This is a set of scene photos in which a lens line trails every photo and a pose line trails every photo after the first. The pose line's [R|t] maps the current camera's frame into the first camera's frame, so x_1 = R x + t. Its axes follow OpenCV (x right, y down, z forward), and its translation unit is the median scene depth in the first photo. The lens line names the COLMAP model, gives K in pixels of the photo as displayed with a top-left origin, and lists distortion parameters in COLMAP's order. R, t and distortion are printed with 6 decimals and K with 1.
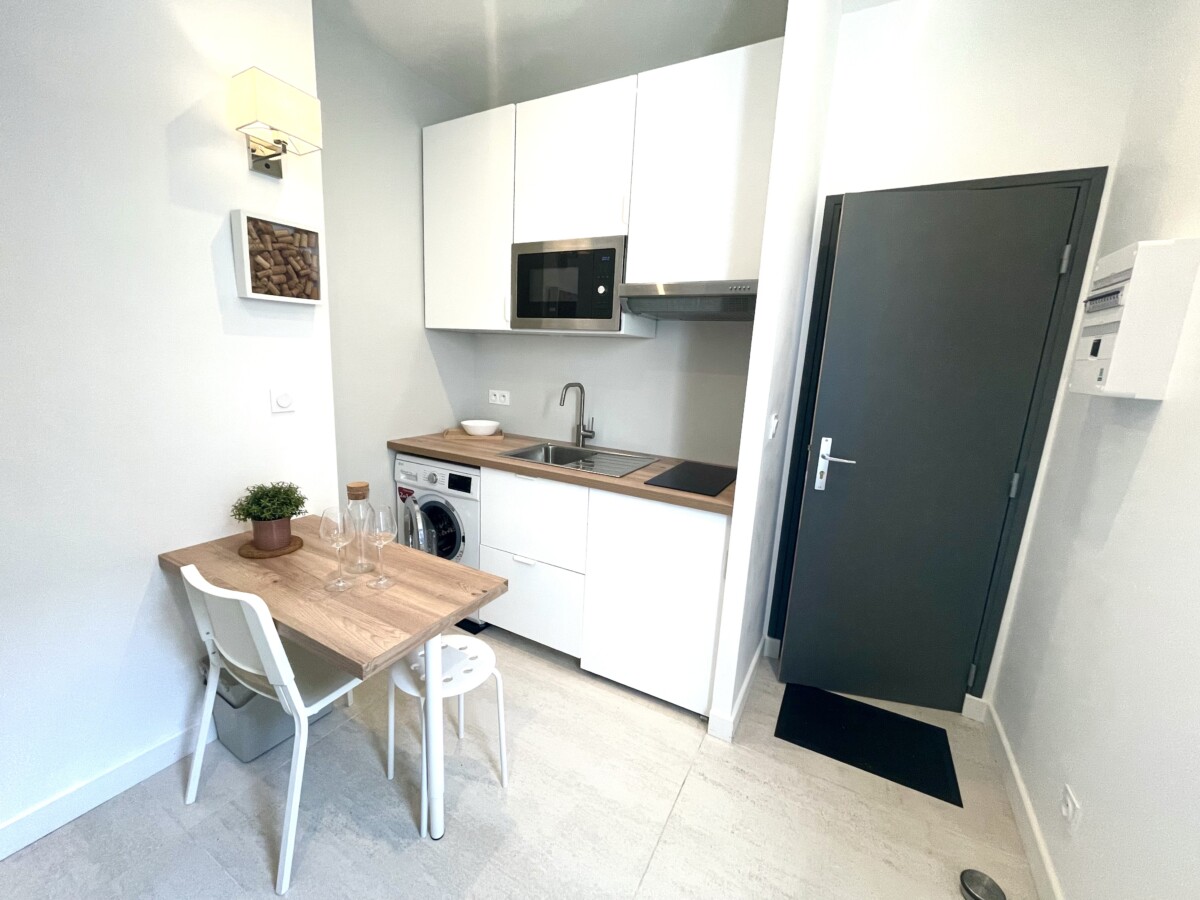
lens RADIAL K [[484.3, 0, 593.0], [0, 484.3, 449.6], [0, 0, 1]] dist [-0.004462, 0.001120]
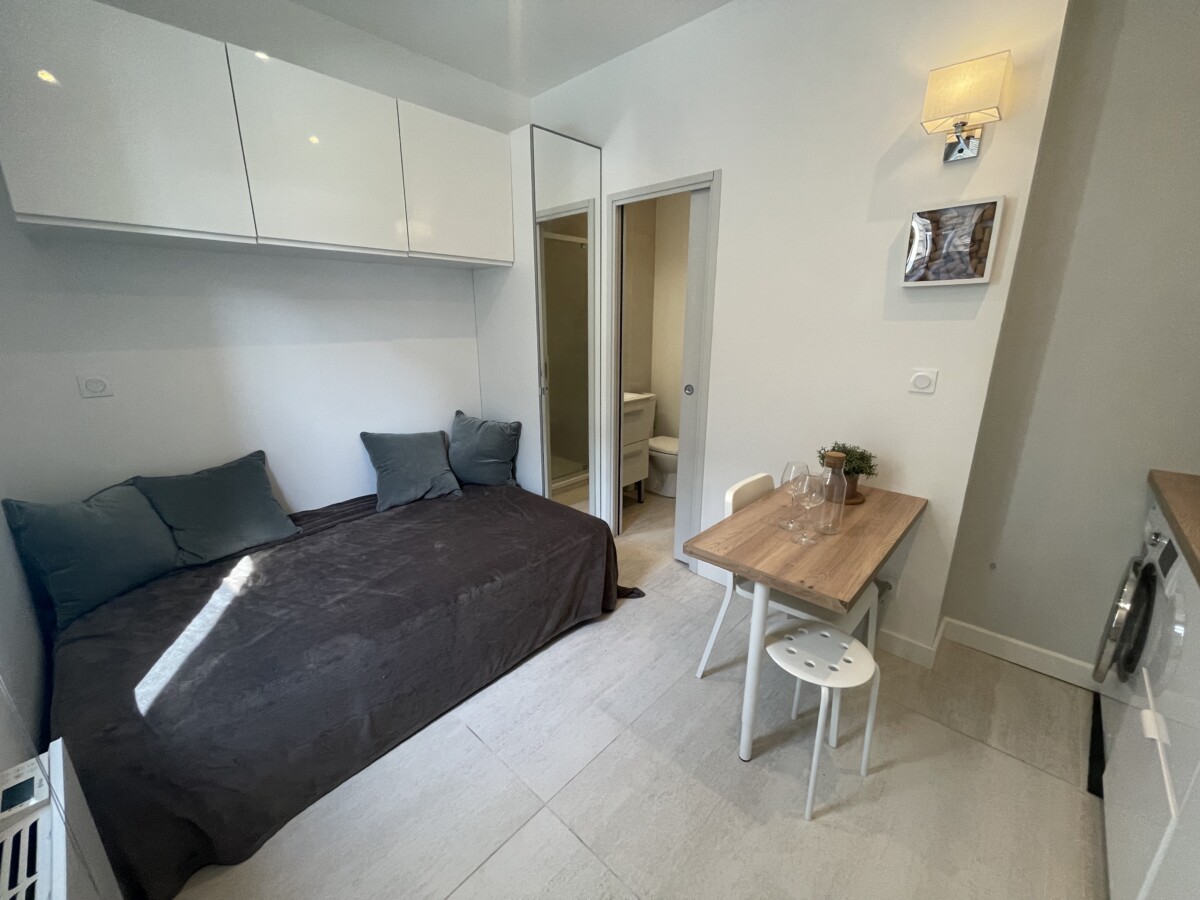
lens RADIAL K [[484.3, 0, 593.0], [0, 484.3, 449.6], [0, 0, 1]] dist [-0.004462, 0.001120]
pose [[-0.242752, 0.208654, -0.947383, 0.625444], [-0.195524, 0.946029, 0.258456, -0.104552], [0.950180, 0.247977, -0.188853, 0.624329]]
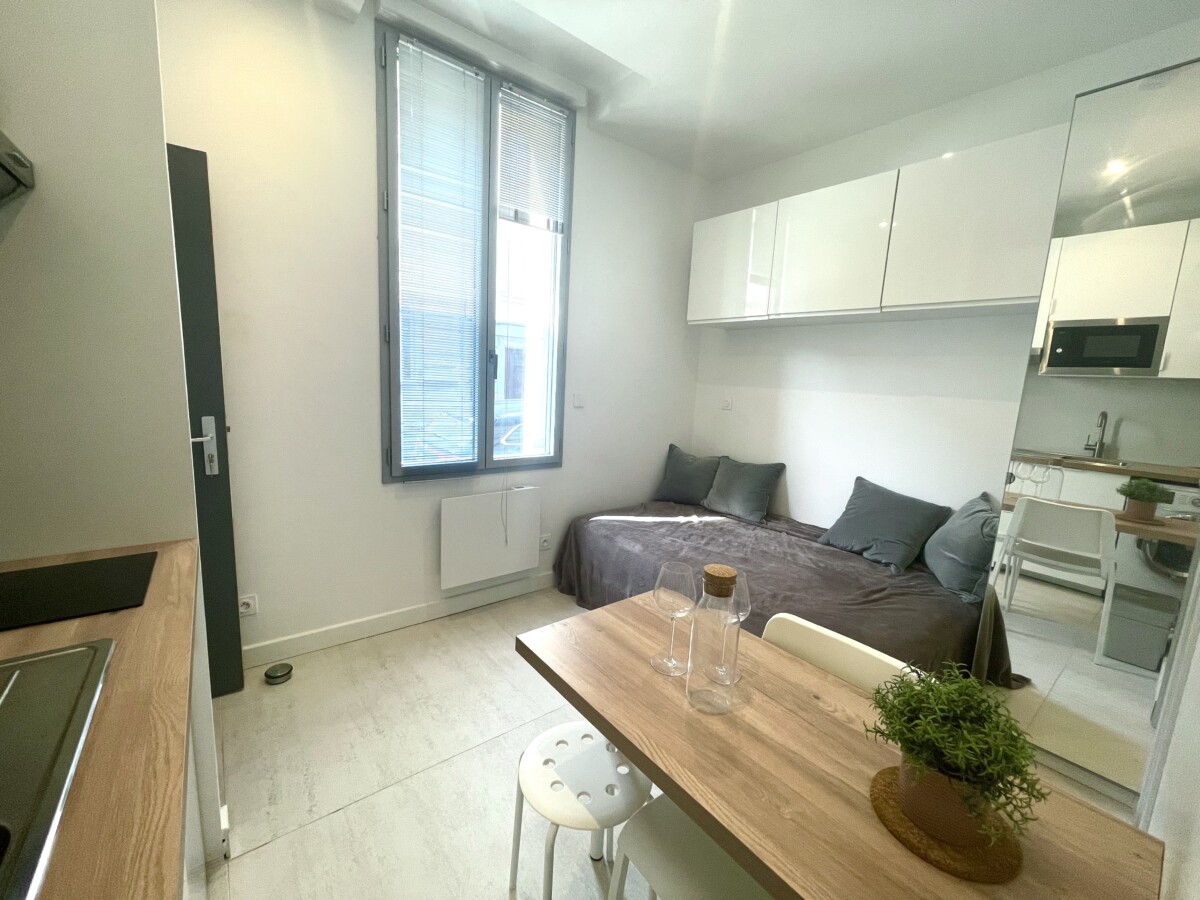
lens RADIAL K [[484.3, 0, 593.0], [0, 484.3, 449.6], [0, 0, 1]] dist [-0.004462, 0.001120]
pose [[-0.918721, -0.153015, 0.364059, -0.491216], [-0.019125, 0.938040, 0.345998, -0.264779], [-0.394445, 0.310913, -0.864723, 1.425820]]
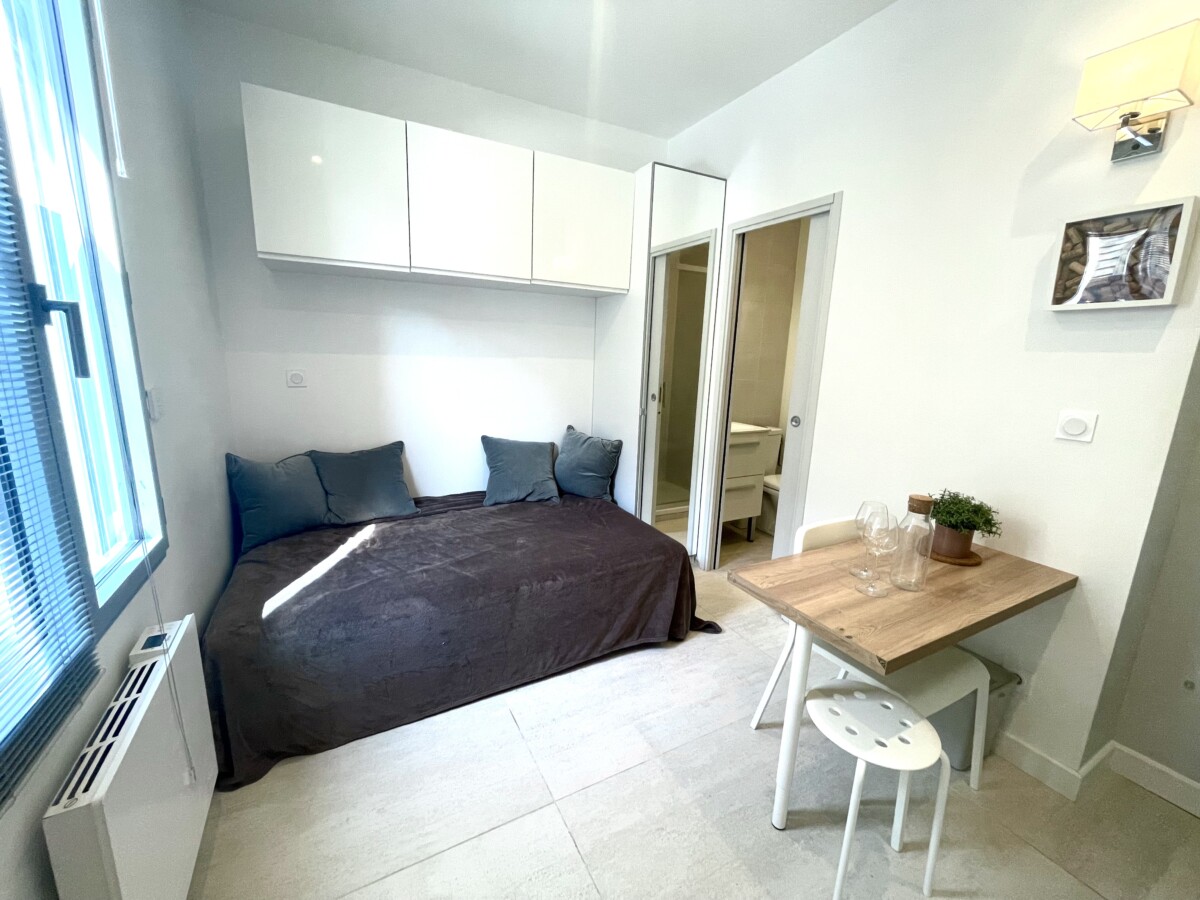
lens RADIAL K [[484.3, 0, 593.0], [0, 484.3, 449.6], [0, 0, 1]] dist [-0.004462, 0.001120]
pose [[-0.539968, 0.104637, -0.835156, 0.587258], [-0.219124, 0.940551, 0.259515, -0.110719], [0.812662, 0.323133, -0.484939, 0.828175]]
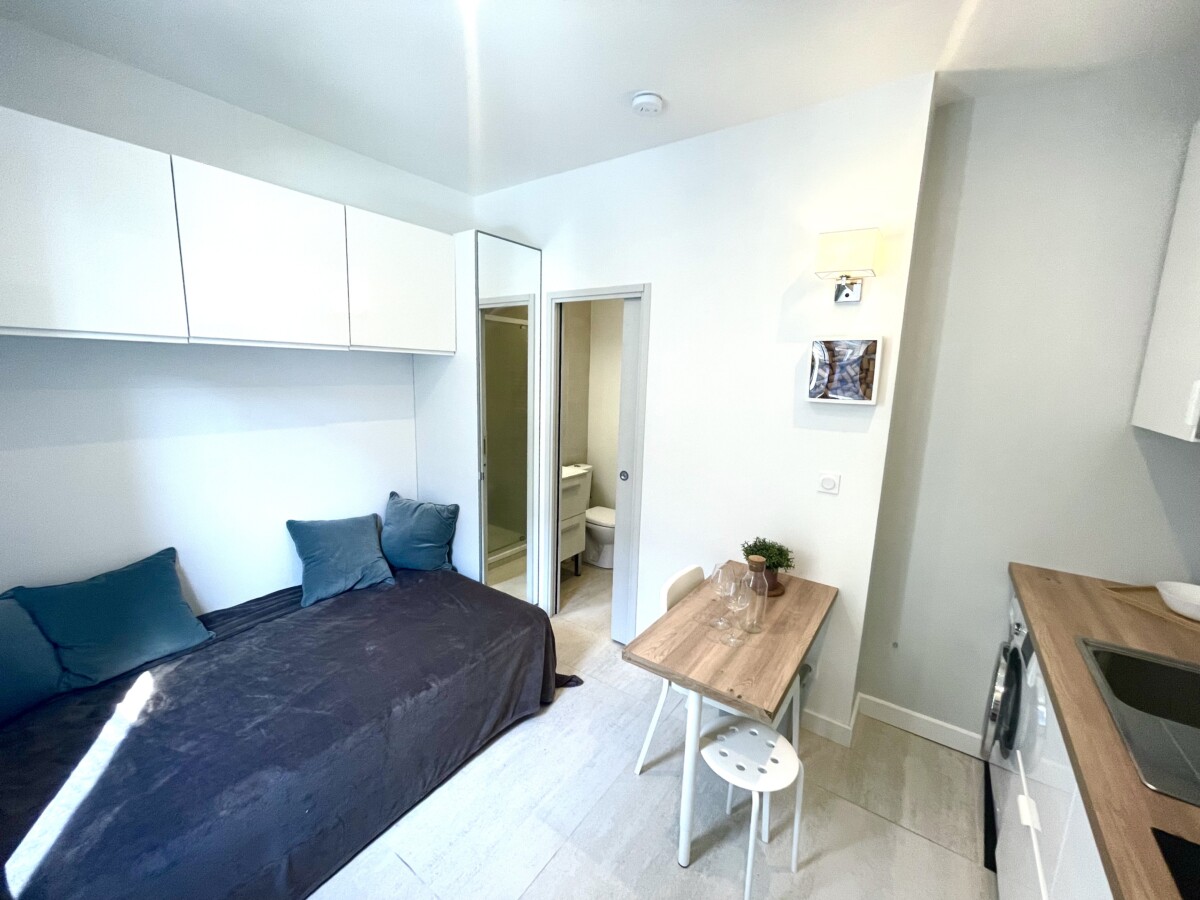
lens RADIAL K [[484.3, 0, 593.0], [0, 484.3, 449.6], [0, 0, 1]] dist [-0.004462, 0.001120]
pose [[-0.111890, 0.114457, -0.987107, 0.656573], [-0.224062, 0.964858, 0.137275, -0.240600], [0.968131, 0.236533, -0.082312, 0.585333]]
